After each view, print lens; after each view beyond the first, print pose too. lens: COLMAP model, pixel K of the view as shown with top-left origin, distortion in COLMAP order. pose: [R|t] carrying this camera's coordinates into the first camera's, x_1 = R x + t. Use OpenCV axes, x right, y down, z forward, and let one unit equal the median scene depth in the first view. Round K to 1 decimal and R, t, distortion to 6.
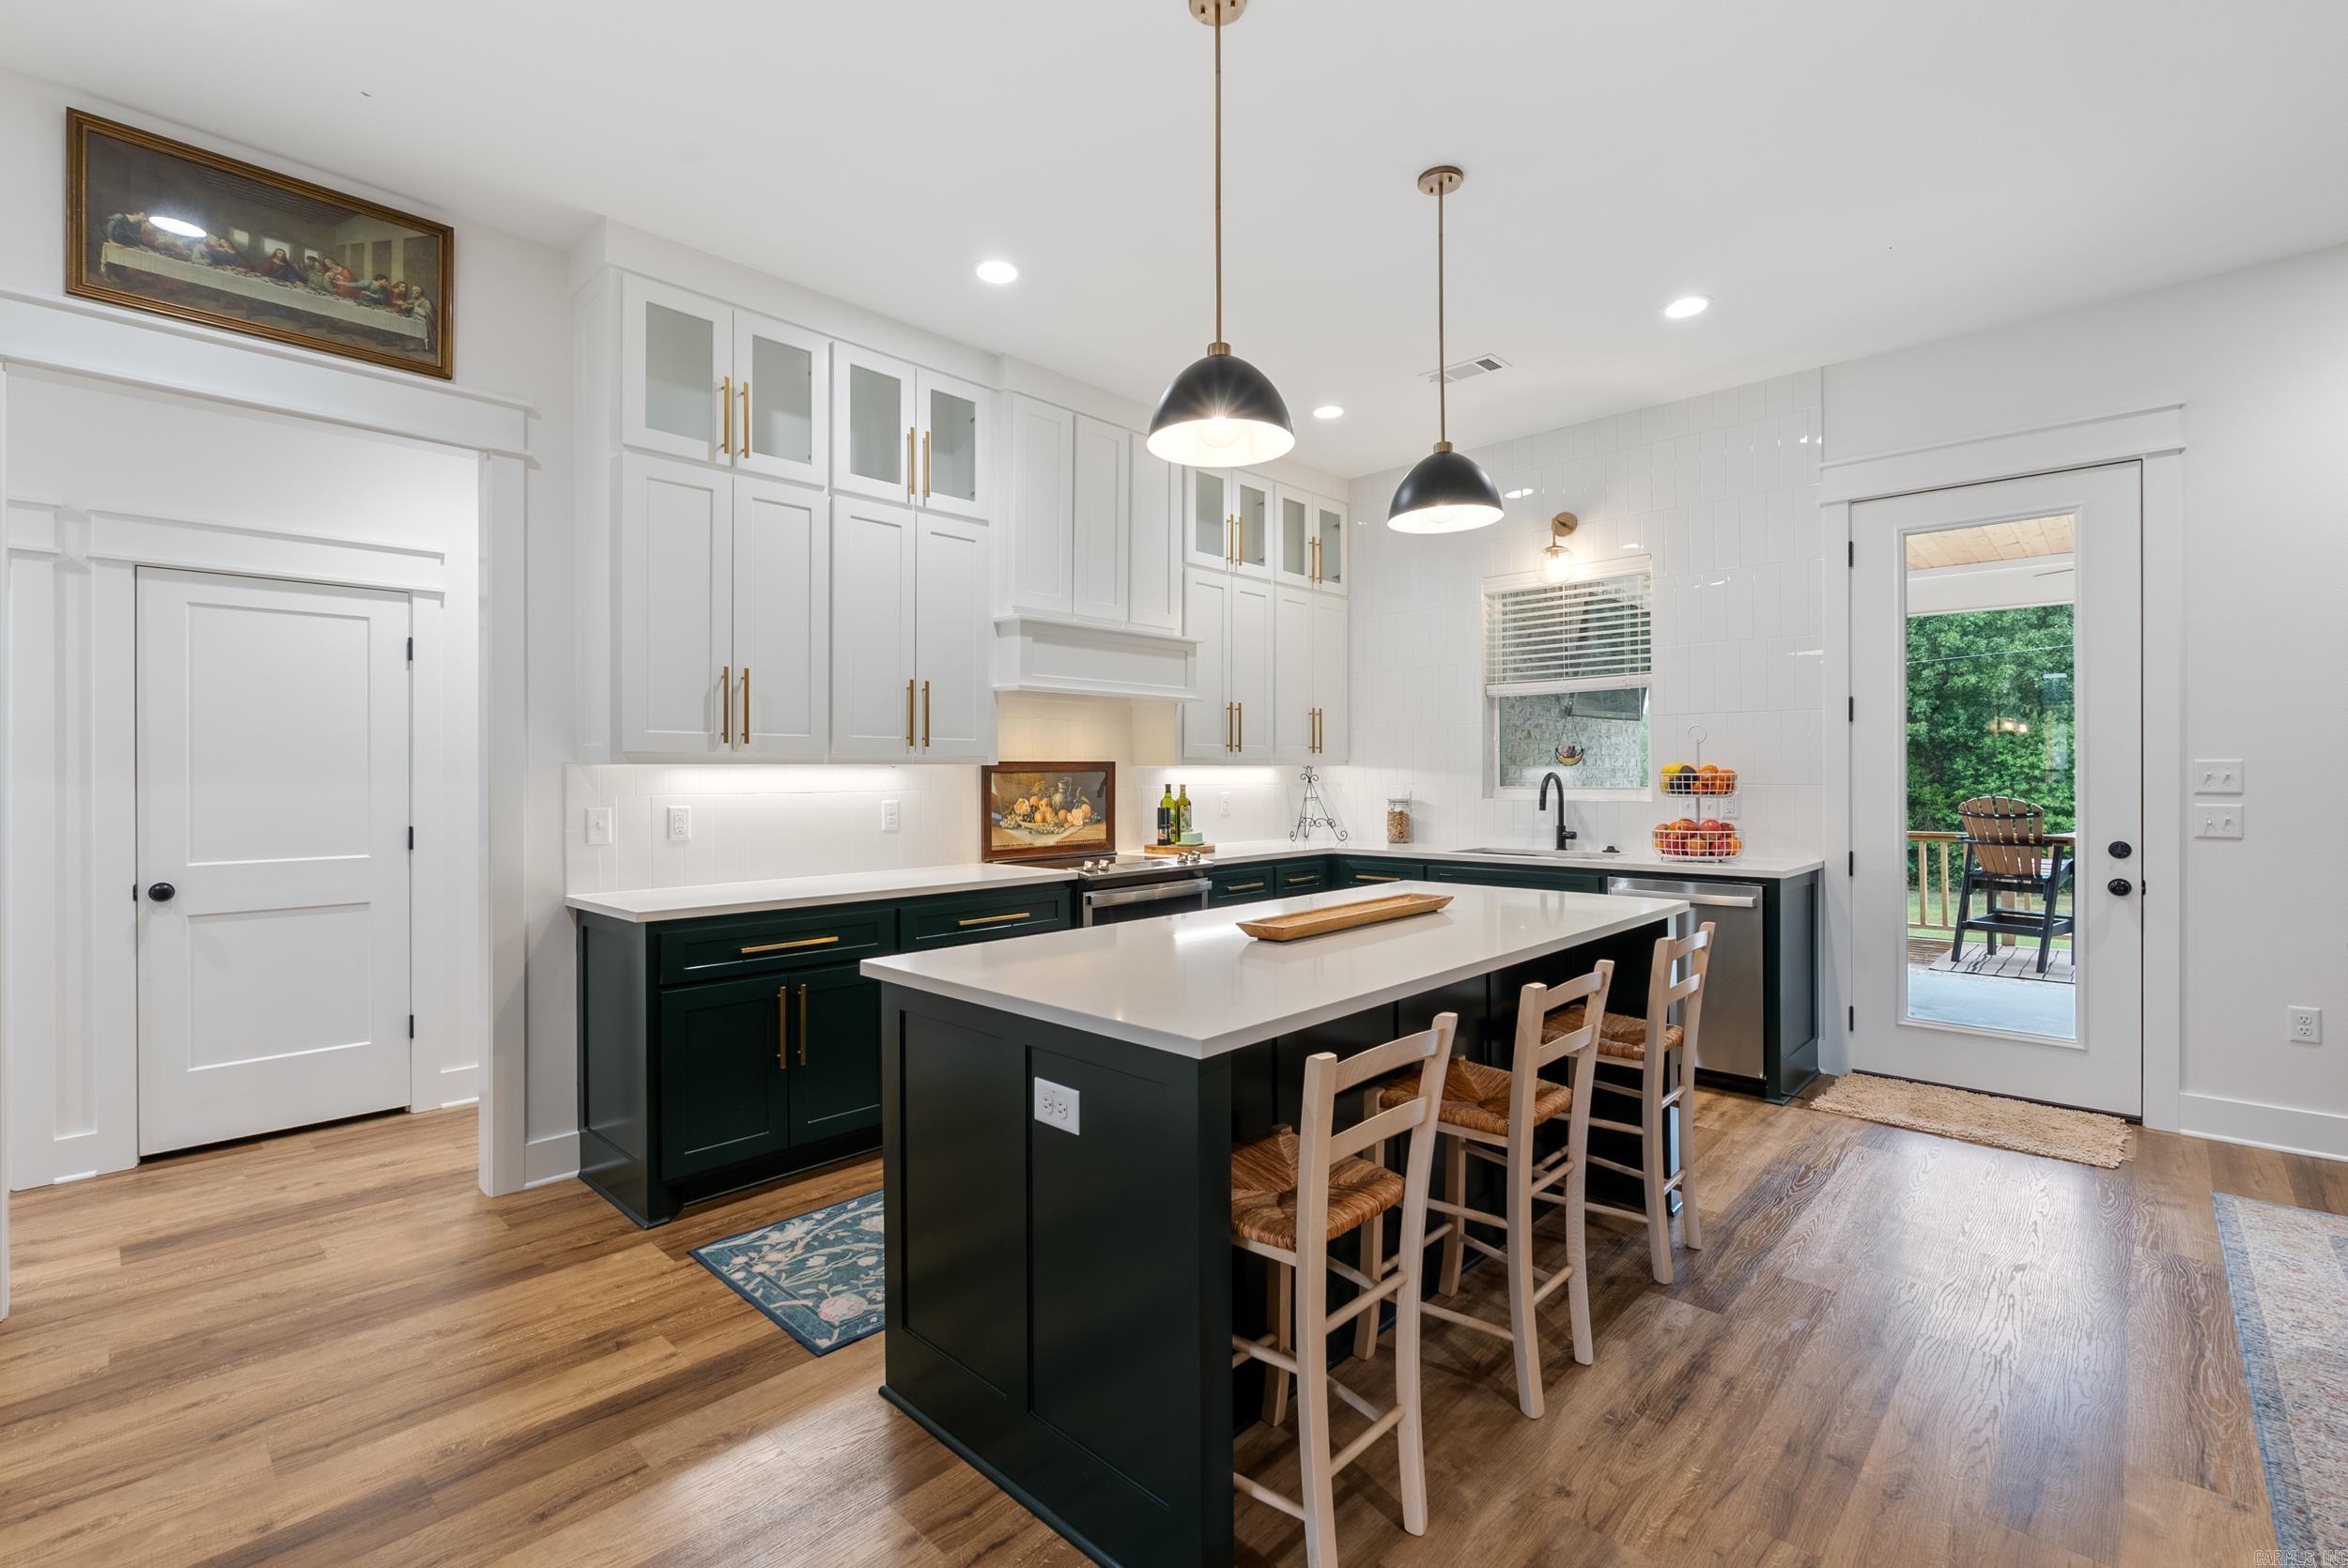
lens RADIAL K [[1048.4, 0, 1179.1], [0, 1048.4, 778.3], [0, 0, 1]] dist [-0.000643, 0.000236]
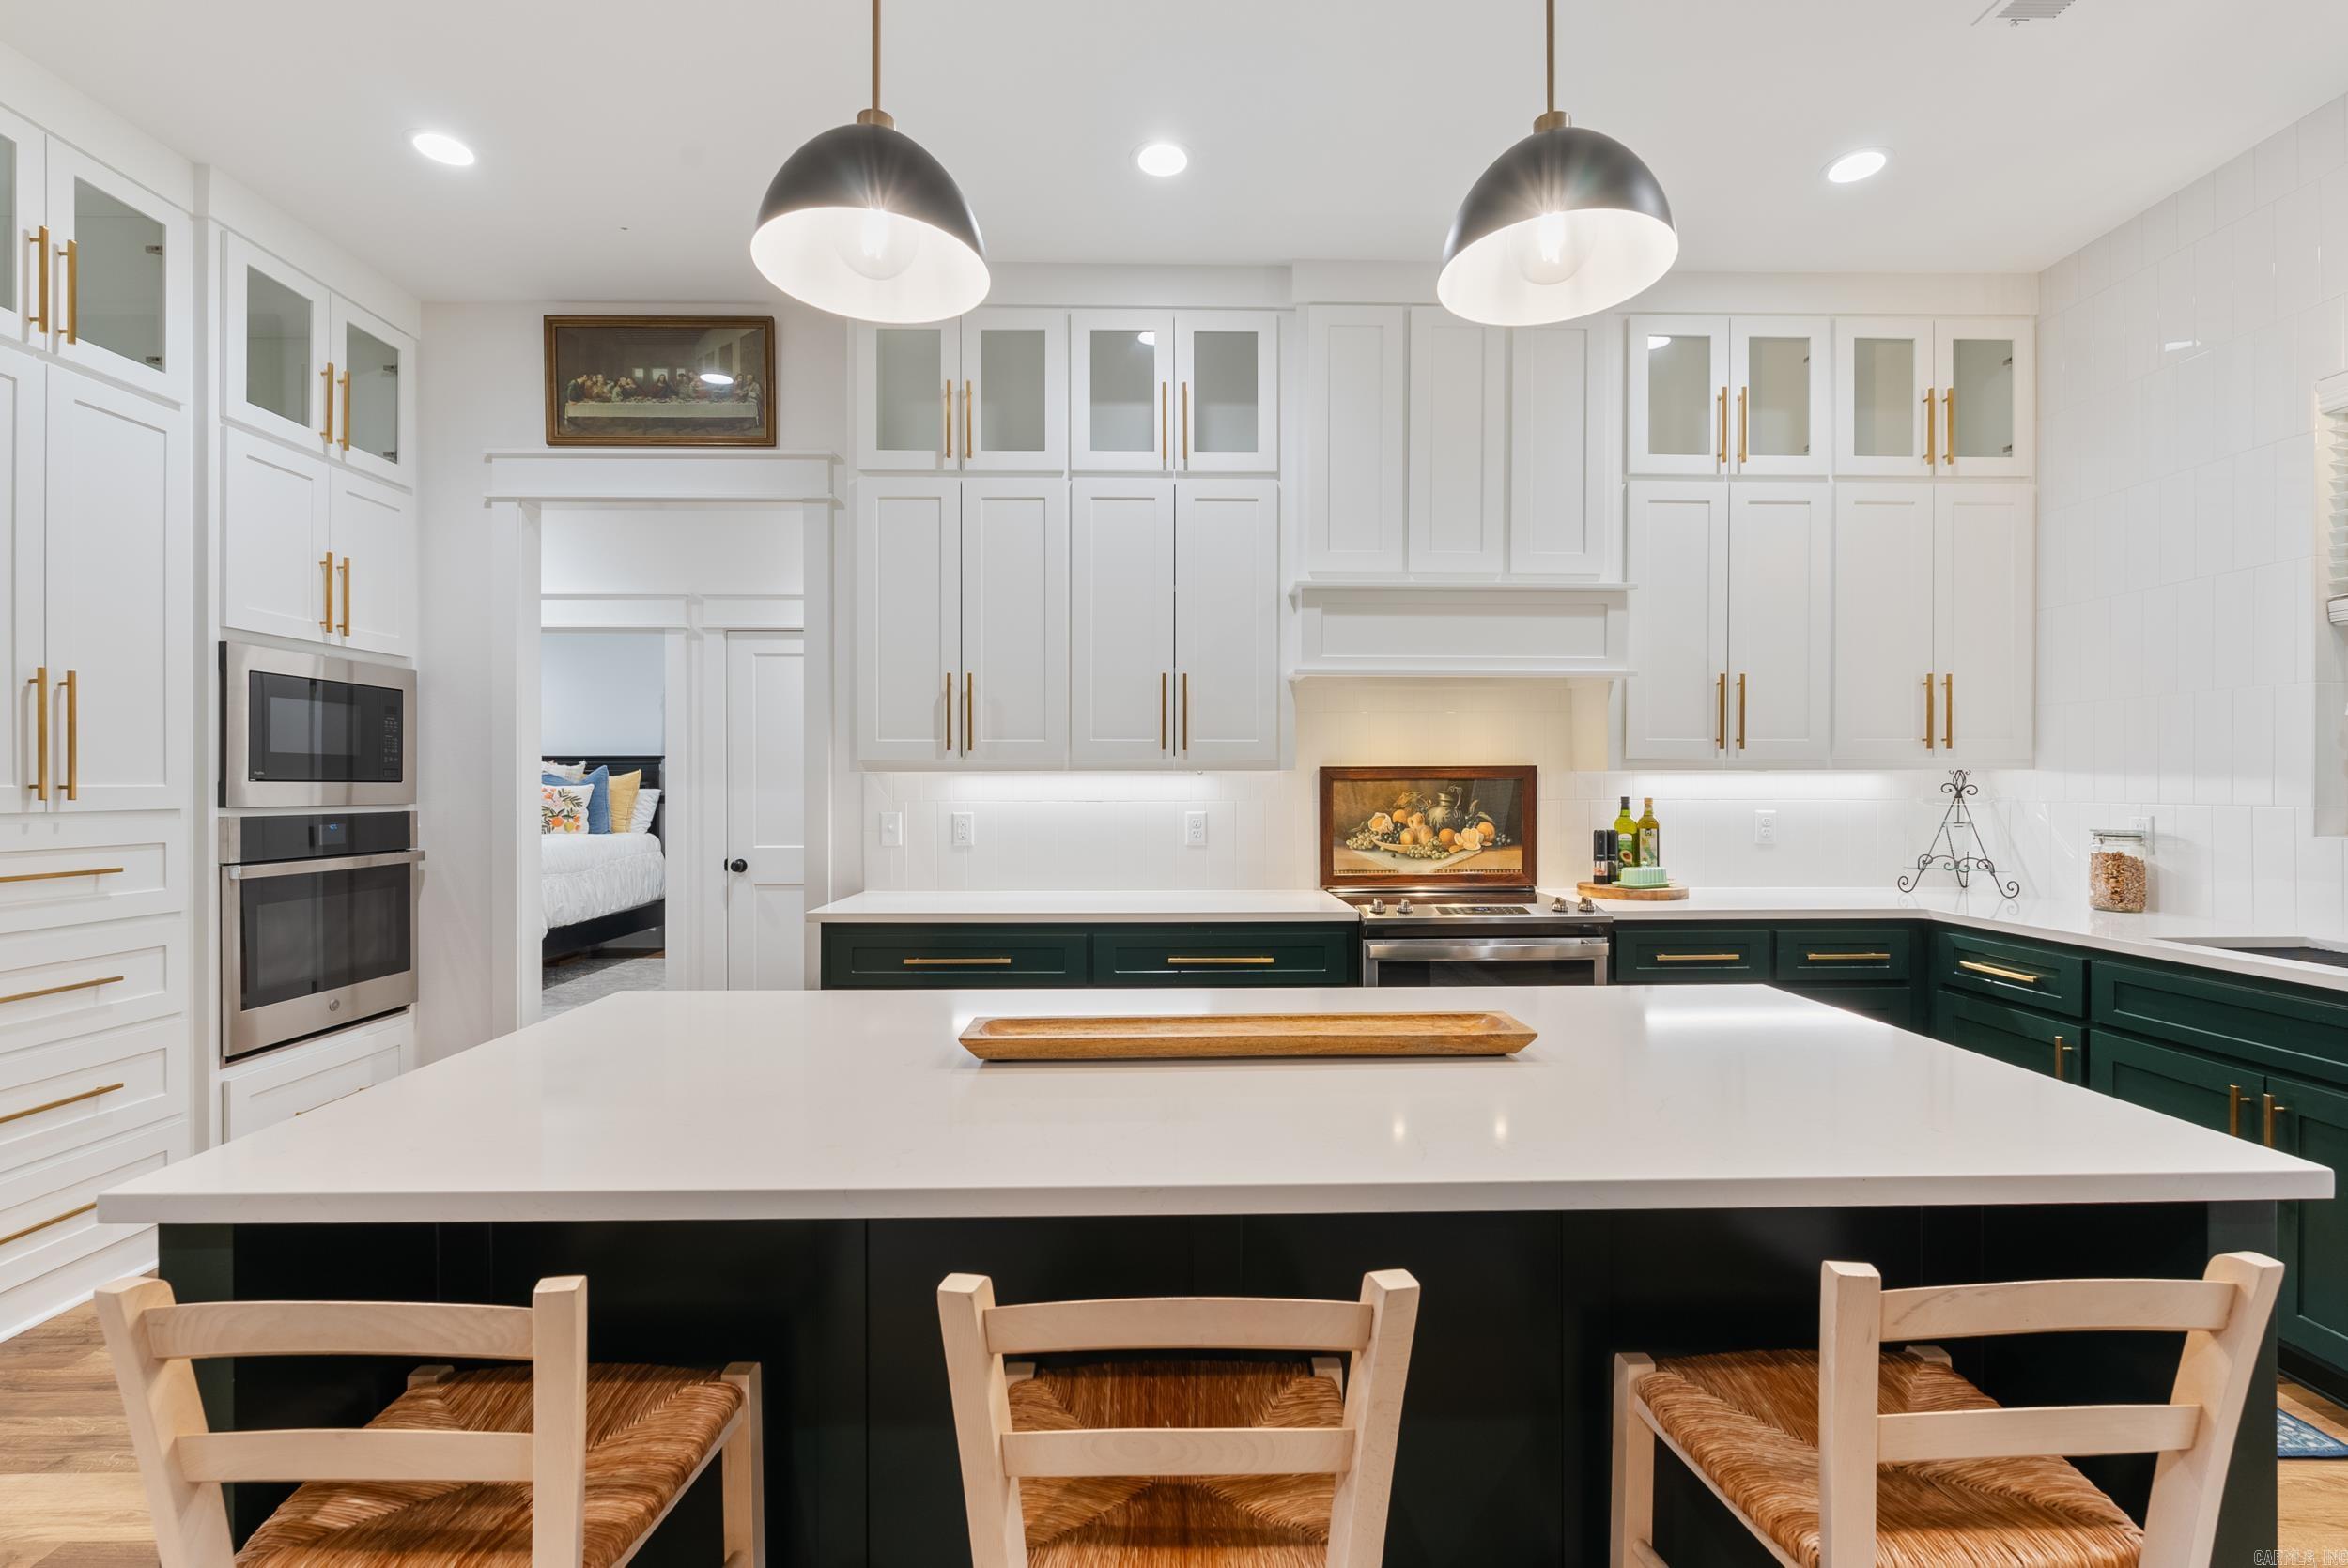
lens RADIAL K [[1048.4, 0, 1187.9], [0, 1048.4, 777.7], [0, 0, 1]] dist [-0.000643, 0.000236]
pose [[0.700055, 0.001197, -0.714088, 0.305767], [-0.005484, 0.999978, -0.003700, -0.003590], [0.714068, 0.006506, 0.700047, 0.329286]]
